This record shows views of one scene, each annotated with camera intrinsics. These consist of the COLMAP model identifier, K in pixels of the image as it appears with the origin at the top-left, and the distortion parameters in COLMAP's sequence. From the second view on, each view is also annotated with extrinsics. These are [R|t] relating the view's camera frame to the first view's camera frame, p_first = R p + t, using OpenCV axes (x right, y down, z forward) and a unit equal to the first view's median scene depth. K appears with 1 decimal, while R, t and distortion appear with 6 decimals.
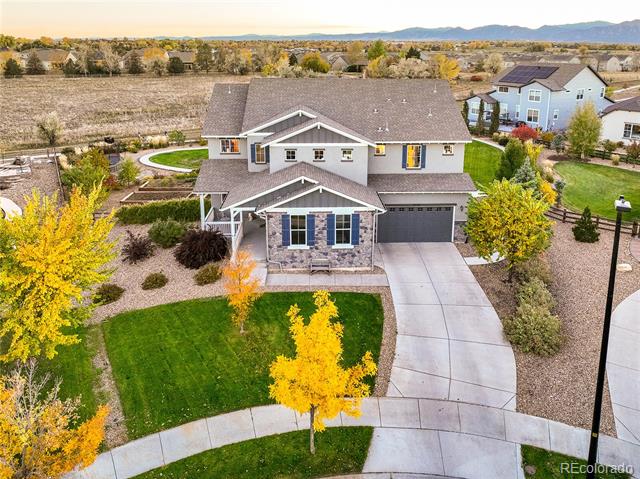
lens RADIAL K [[499.8, 0, 331.9], [0, 499.8, 162.7], [0, 0, 1]] dist [0.003306, -0.008009]
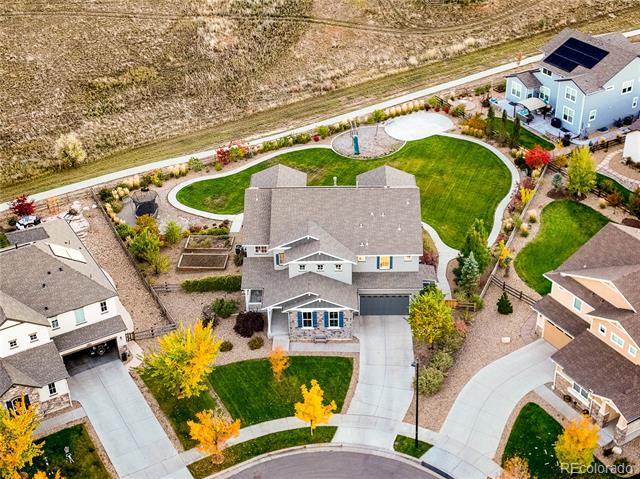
lens RADIAL K [[939.4, 0, 316.9], [0, 939.4, 240.6], [0, 0, 1]] dist [-0.001855, 0.000000]
pose [[0.997111, 0.009361, -0.075379, 0.175738], [0.014780, 0.949496, 0.313431, -0.967535], [0.074506, -0.313640, 0.946614, -1.672395]]
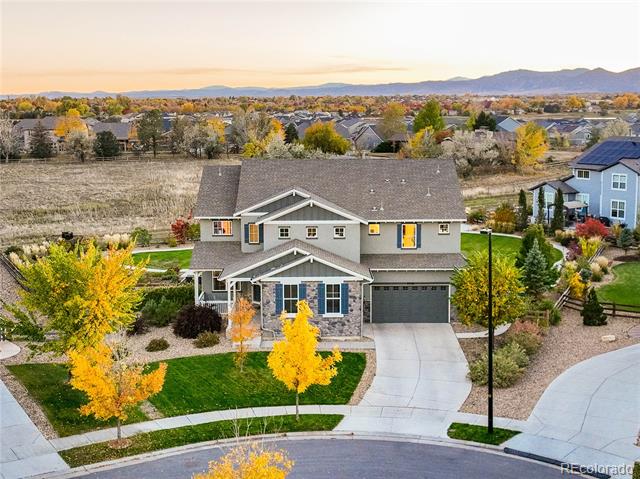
lens RADIAL K [[939.4, 0, 325.7], [0, 939.4, 238.9], [0, 0, 1]] dist [-0.001855, 0.000000]
pose [[0.999097, -0.005119, -0.042186, 0.079203], [0.001389, 0.996123, -0.087963, 0.158474], [0.042473, 0.087825, 0.995230, -0.860960]]
